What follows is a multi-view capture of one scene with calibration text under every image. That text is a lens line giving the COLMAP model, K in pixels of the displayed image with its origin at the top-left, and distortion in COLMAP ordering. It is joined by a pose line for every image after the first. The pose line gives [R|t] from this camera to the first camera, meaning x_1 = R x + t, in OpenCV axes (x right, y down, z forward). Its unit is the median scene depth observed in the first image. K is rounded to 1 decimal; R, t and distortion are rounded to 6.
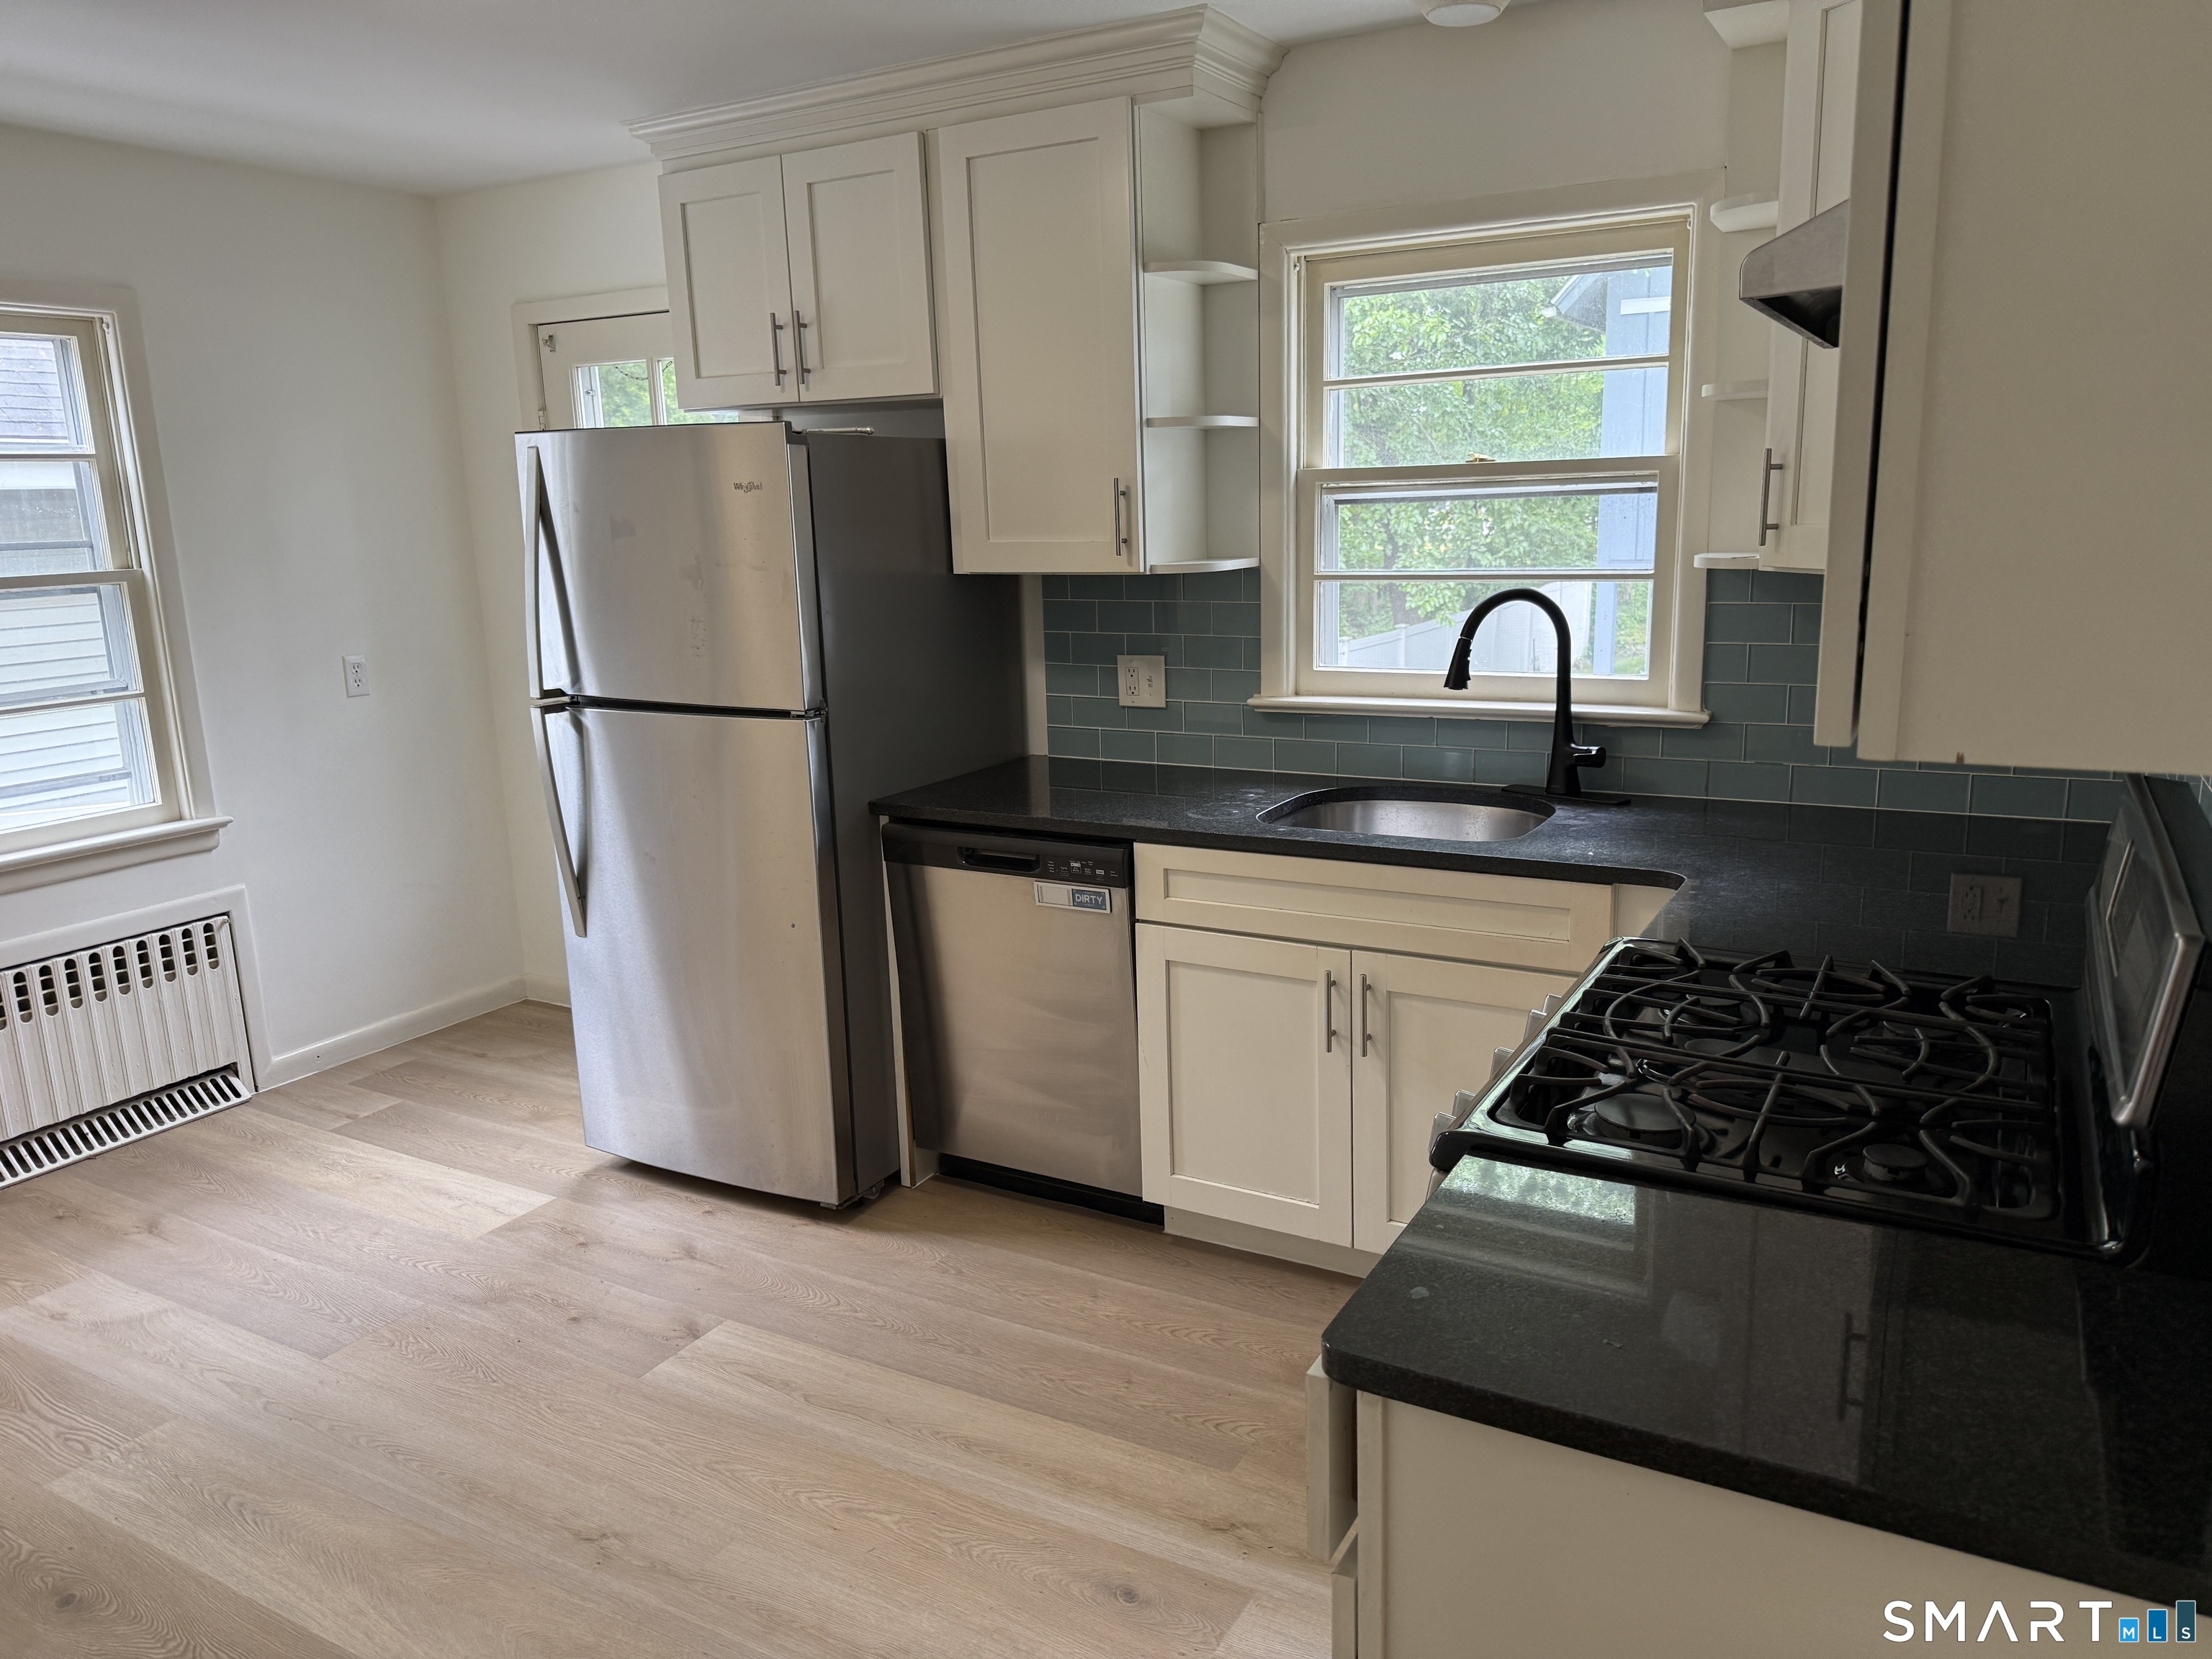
lens RADIAL K [[1556.2, 0, 1119.5], [0, 1556.2, 828.4], [0, 0, 1]] dist [0.049979, -0.049399]
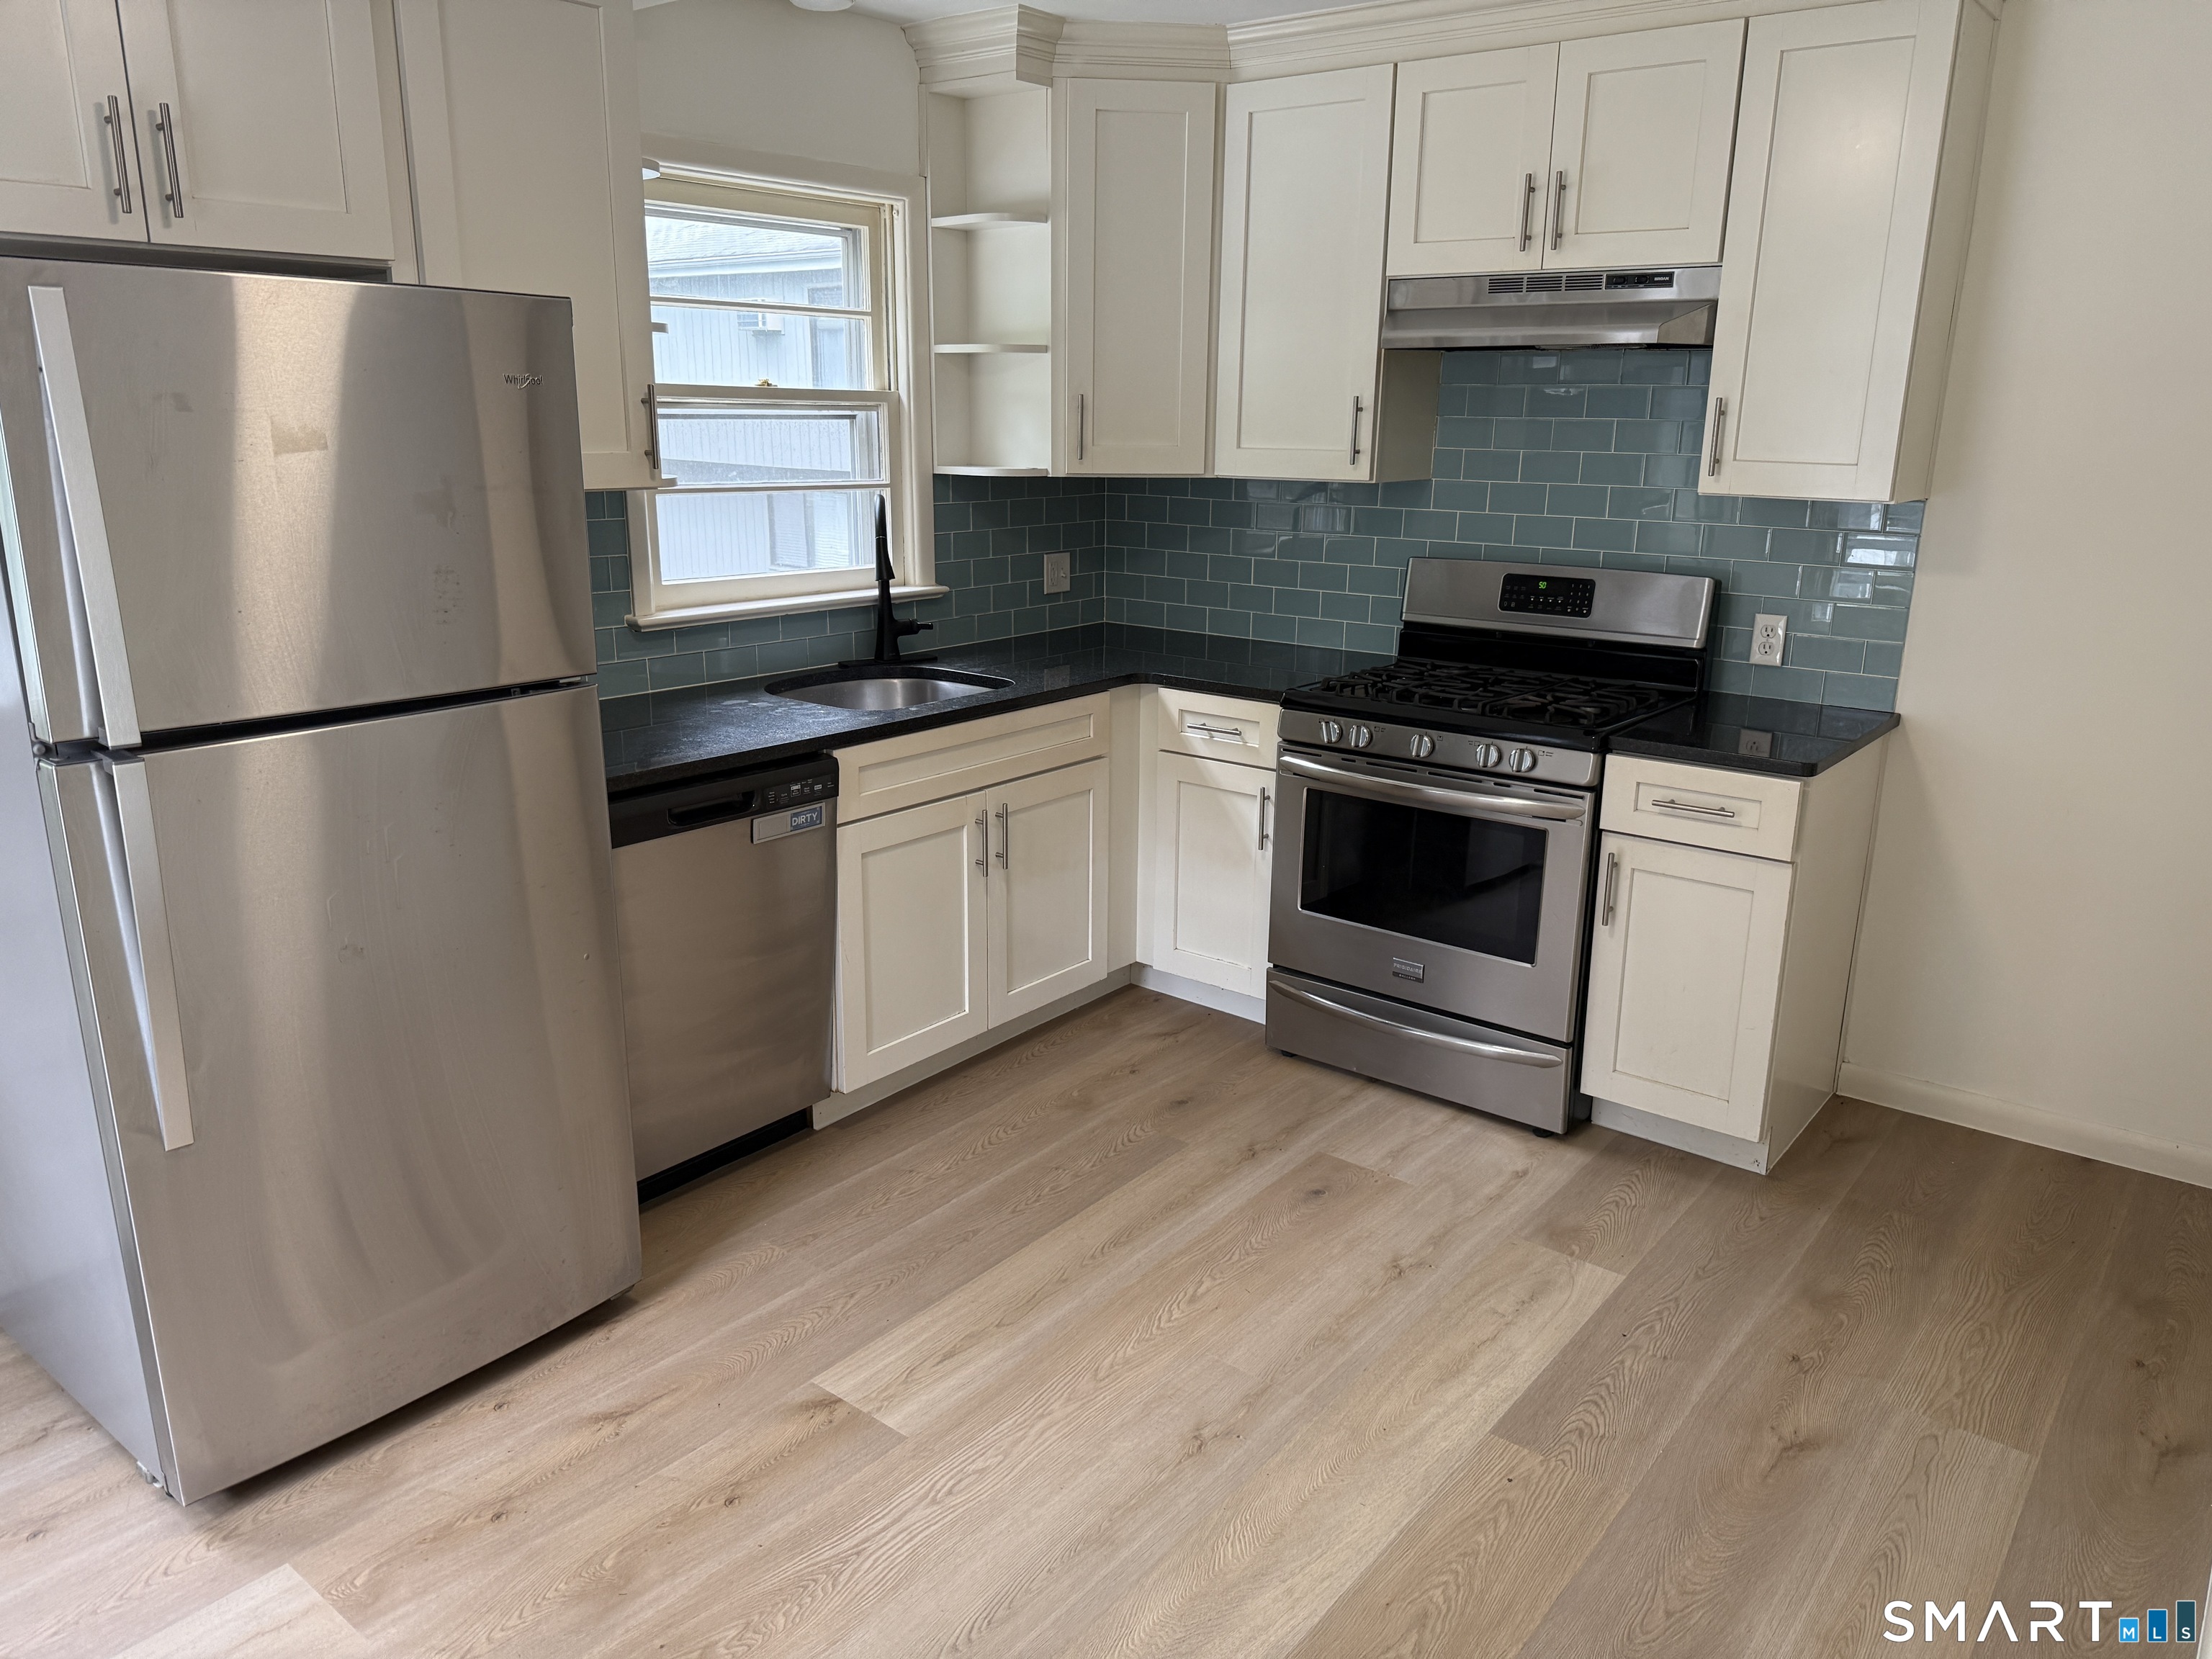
lens RADIAL K [[1556.2, 0, 1070.5], [0, 1556.2, 846.0], [0, 0, 1]] dist [0.049979, -0.049399]
pose [[0.170518, -0.237352, 0.956341, -0.946459], [0.196002, 0.959330, 0.203146, -0.106511], [-0.965664, 0.152805, 0.210105, 0.625529]]
